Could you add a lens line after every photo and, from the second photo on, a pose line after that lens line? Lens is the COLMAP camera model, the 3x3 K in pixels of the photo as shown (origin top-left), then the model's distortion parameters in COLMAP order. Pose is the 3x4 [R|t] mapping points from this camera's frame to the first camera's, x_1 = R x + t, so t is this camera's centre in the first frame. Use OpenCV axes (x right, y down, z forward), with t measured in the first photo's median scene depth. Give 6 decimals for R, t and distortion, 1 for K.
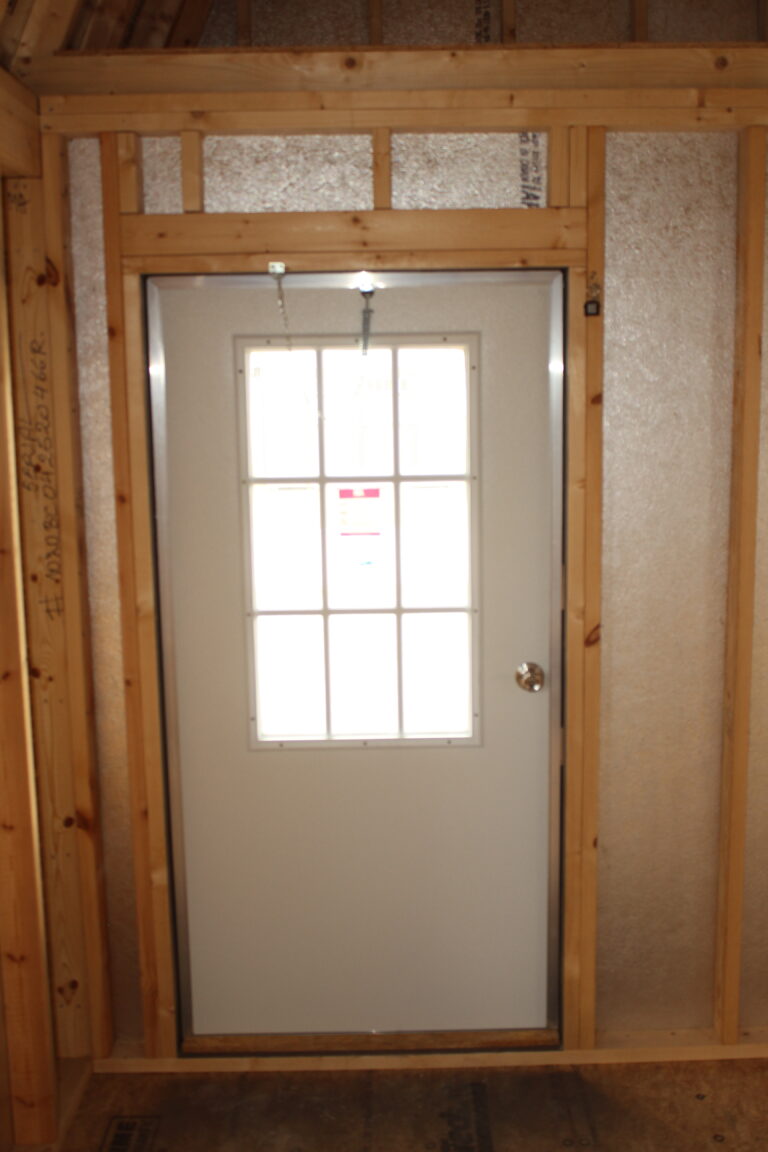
lens RADIAL K [[1273.1, 0, 384.0], [0, 1273.1, 576.0], [0, 0, 1]] dist [-0.051279, 0.006516]
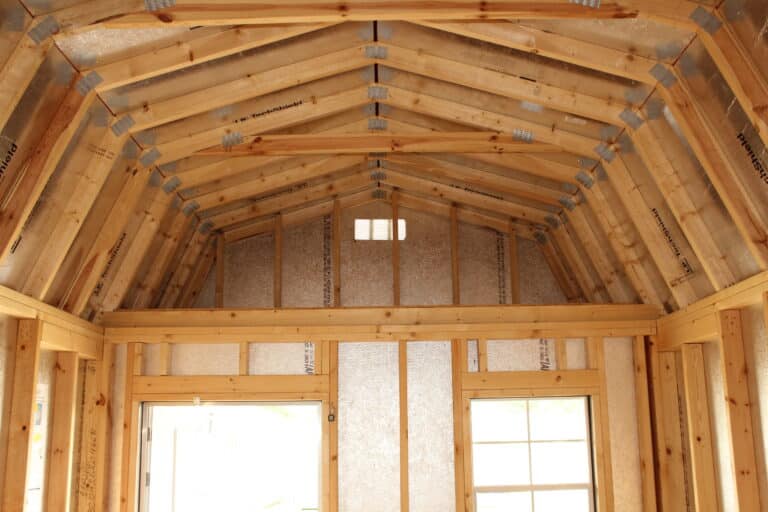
lens RADIAL K [[755.0, 0, 384.0], [0, 755.0, 256.0], [0, 0, 1]] dist [-0.093403, 0.015543]
pose [[0.999893, -0.001095, -0.014563, 0.276764], [-0.004534, 0.924626, -0.380850, 0.035254], [0.013882, 0.380876, 0.924522, -0.363412]]
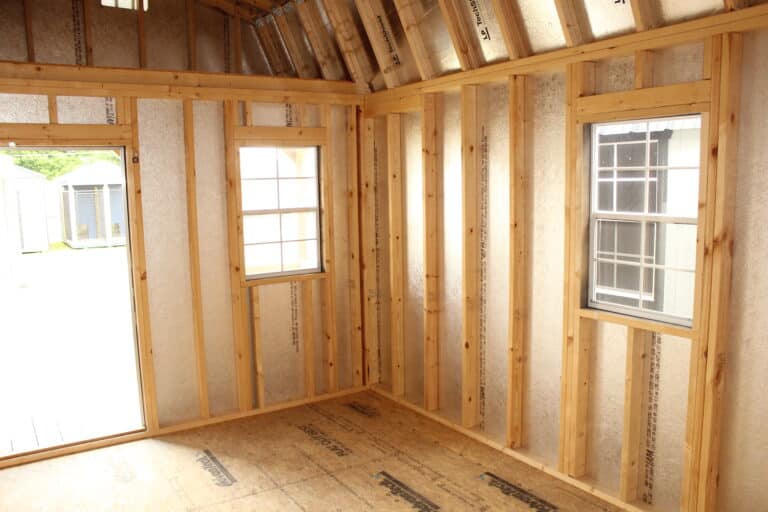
lens RADIAL K [[654.3, 0, 384.0], [0, 654.3, 256.0], [0, 0, 1]] dist [-0.171020, 0.166515]
pose [[0.842800, -0.064176, 0.534387, -0.141959], [0.090042, 0.995685, -0.022434, 0.083285], [-0.530642, 0.067025, 0.844942, -0.478724]]
